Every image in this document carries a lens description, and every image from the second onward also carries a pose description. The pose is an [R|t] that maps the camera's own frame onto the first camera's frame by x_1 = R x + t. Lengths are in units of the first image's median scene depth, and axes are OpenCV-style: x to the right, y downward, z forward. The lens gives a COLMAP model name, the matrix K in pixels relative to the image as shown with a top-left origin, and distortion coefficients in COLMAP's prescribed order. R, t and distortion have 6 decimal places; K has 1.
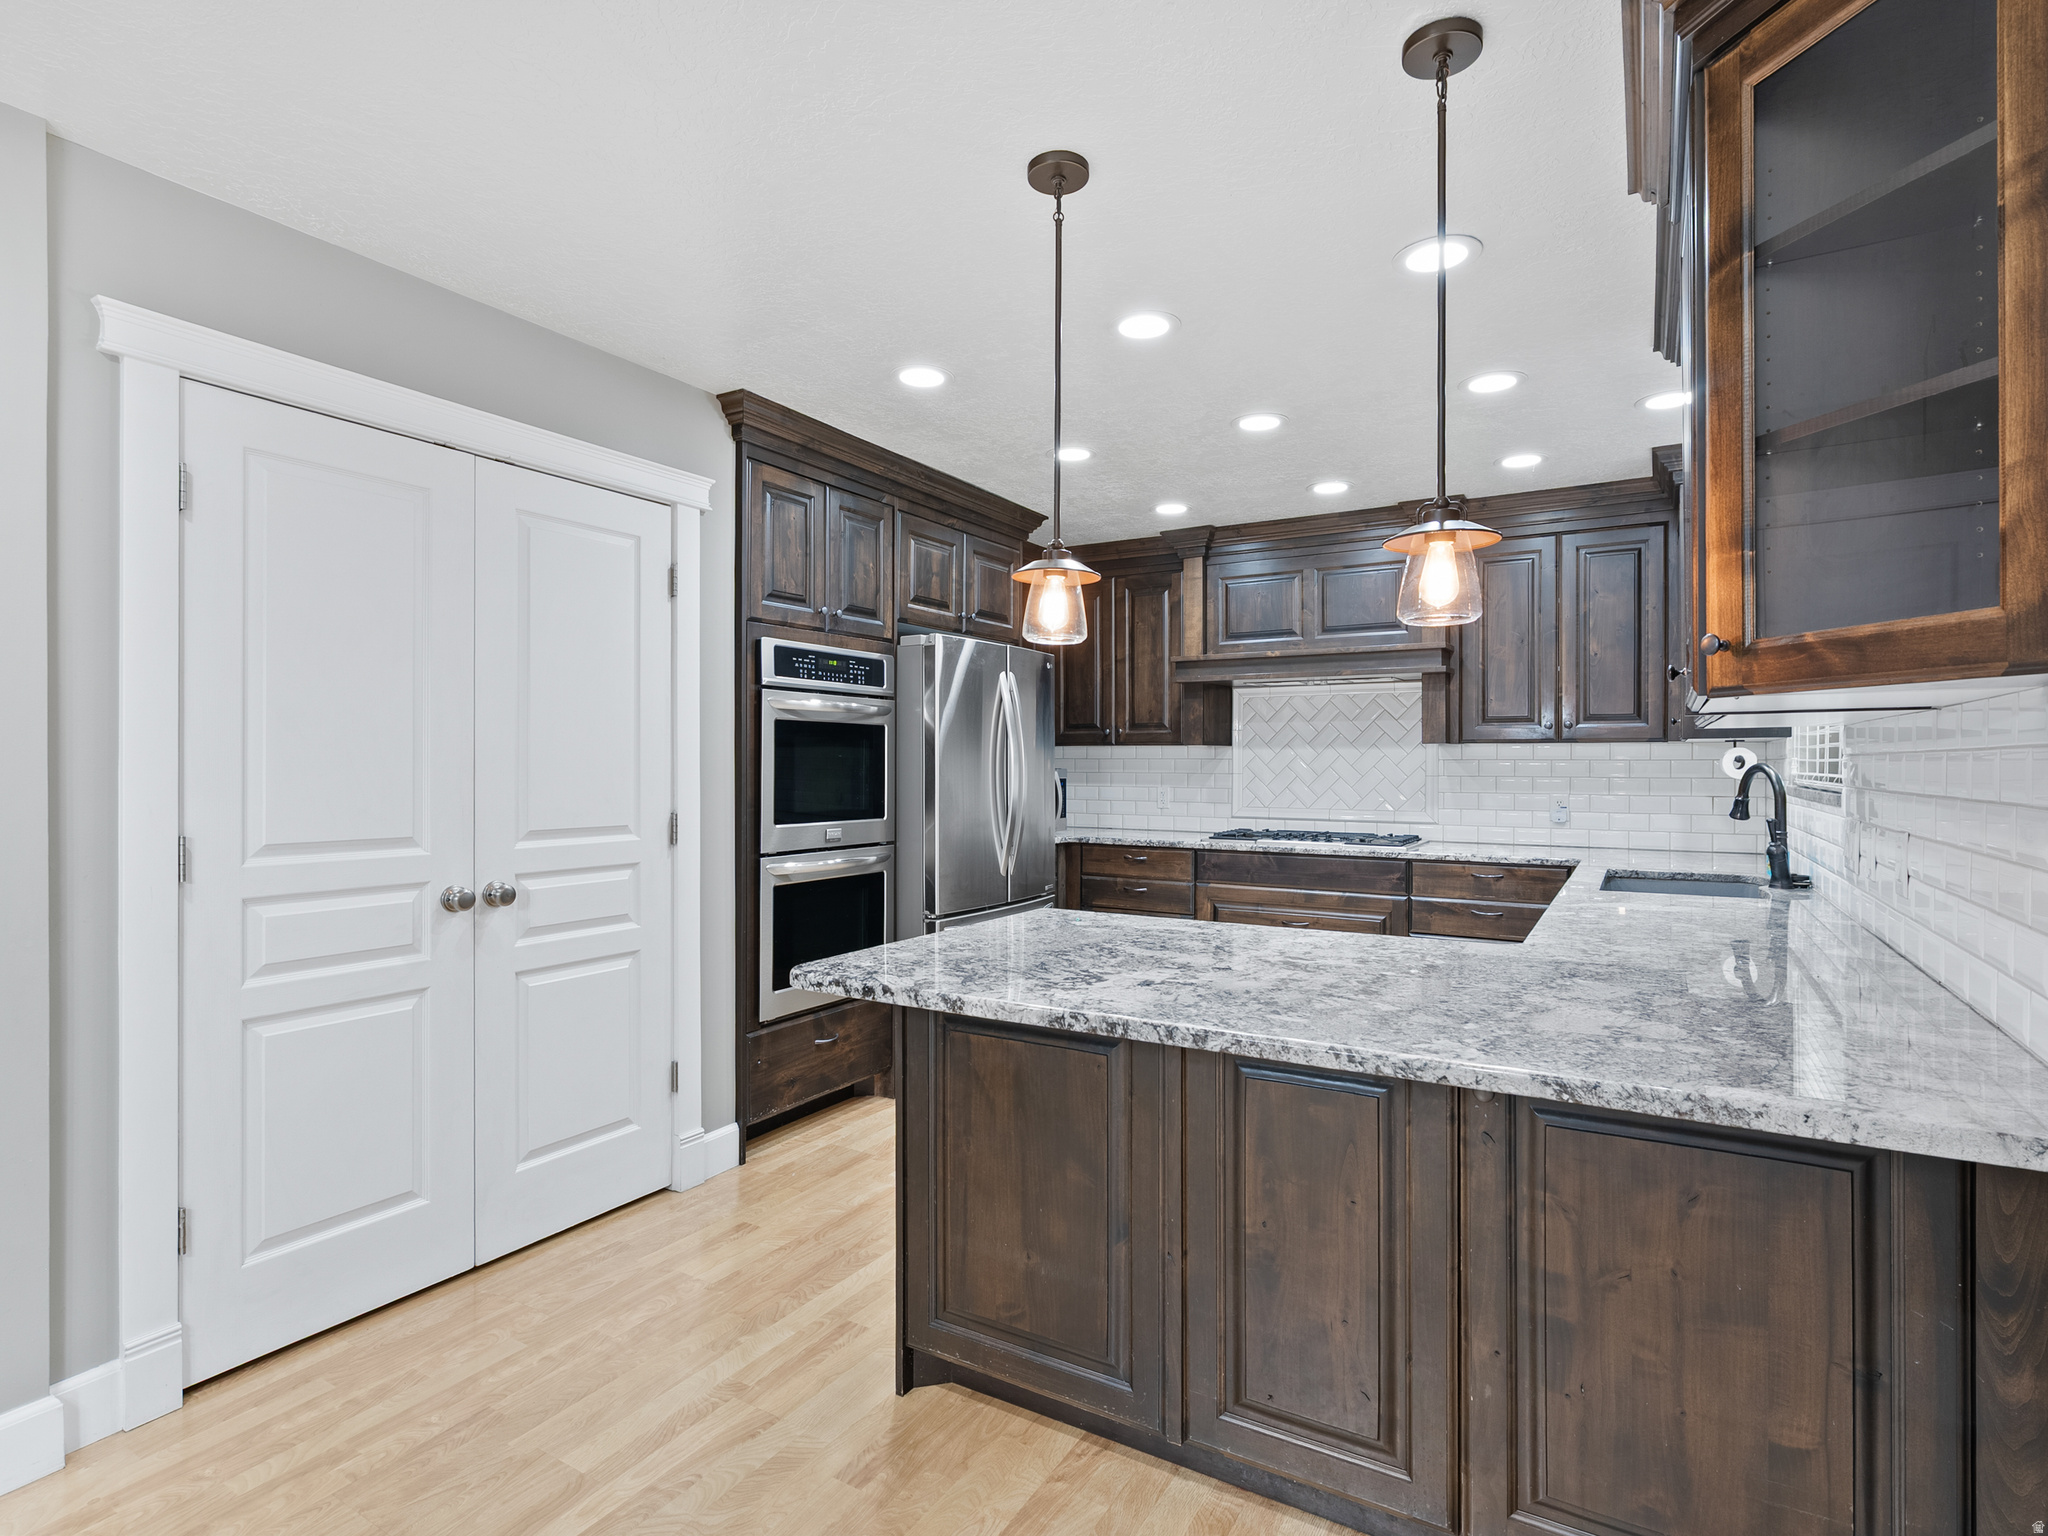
lens RADIAL K [[1044.6, 0, 1017.4], [0, 1044.6, 763.4], [0, 0, 1]] dist [-0.002508, 0.002529]
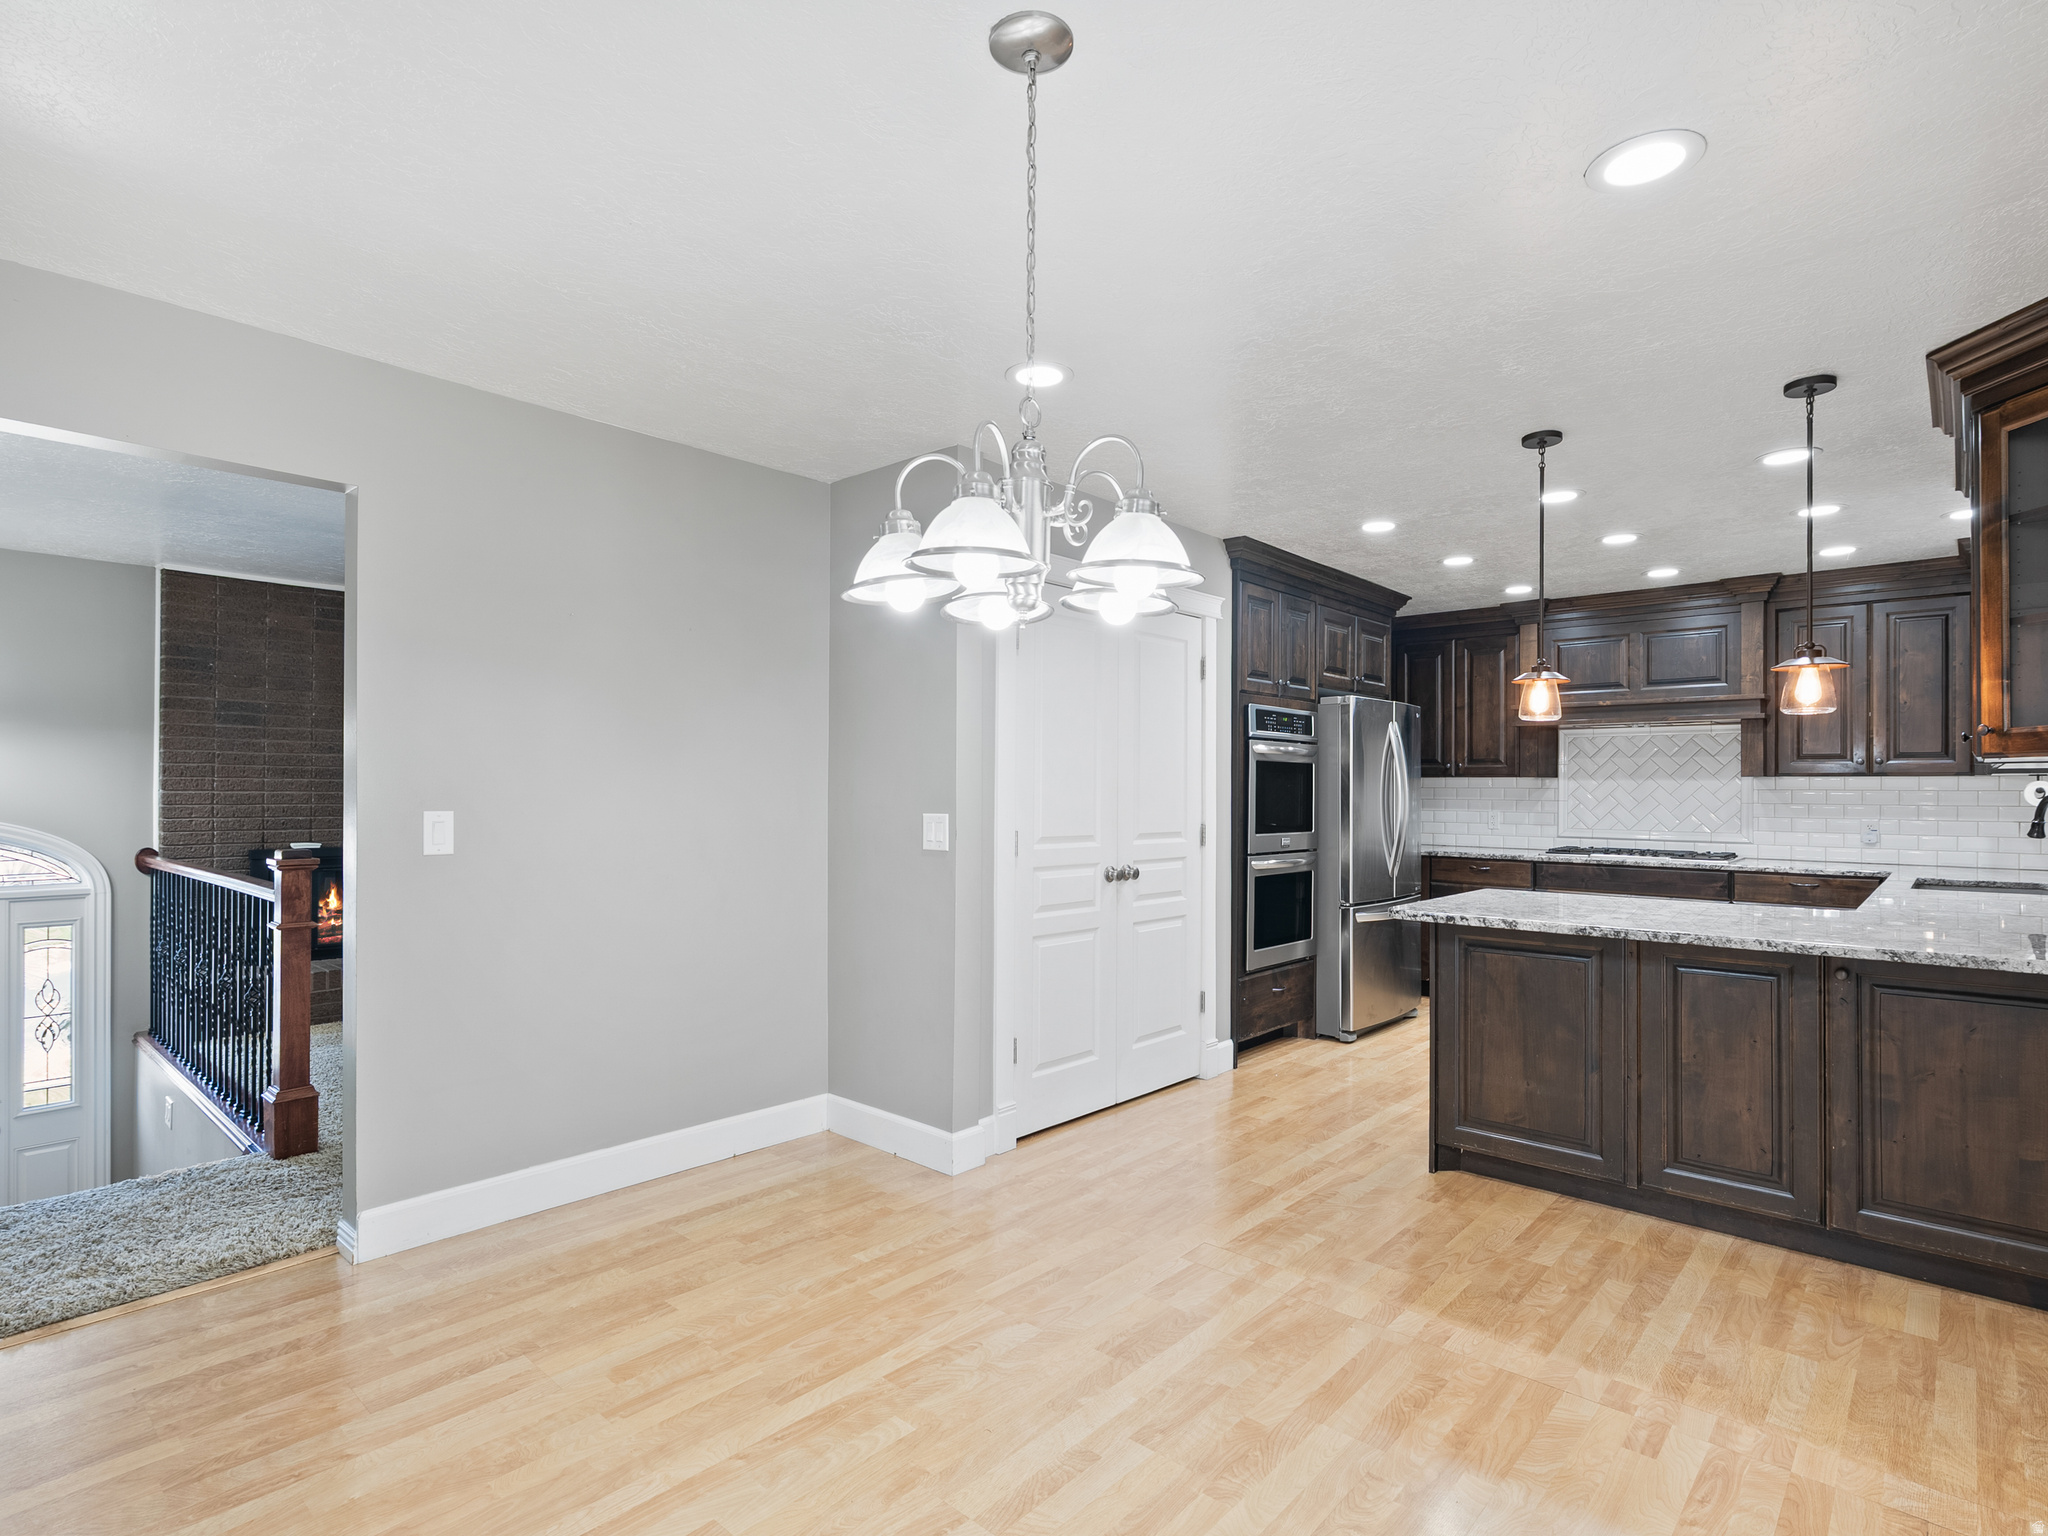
lens RADIAL K [[1044.6, 0, 1029.3], [0, 1044.6, 782.7], [0, 0, 1]] dist [-0.002508, 0.002529]
pose [[0.982314, 0.001899, -0.187232, -0.354123], [-0.003235, 0.999971, -0.006830, -0.001243], [0.187214, 0.007315, 0.982292, -0.618416]]
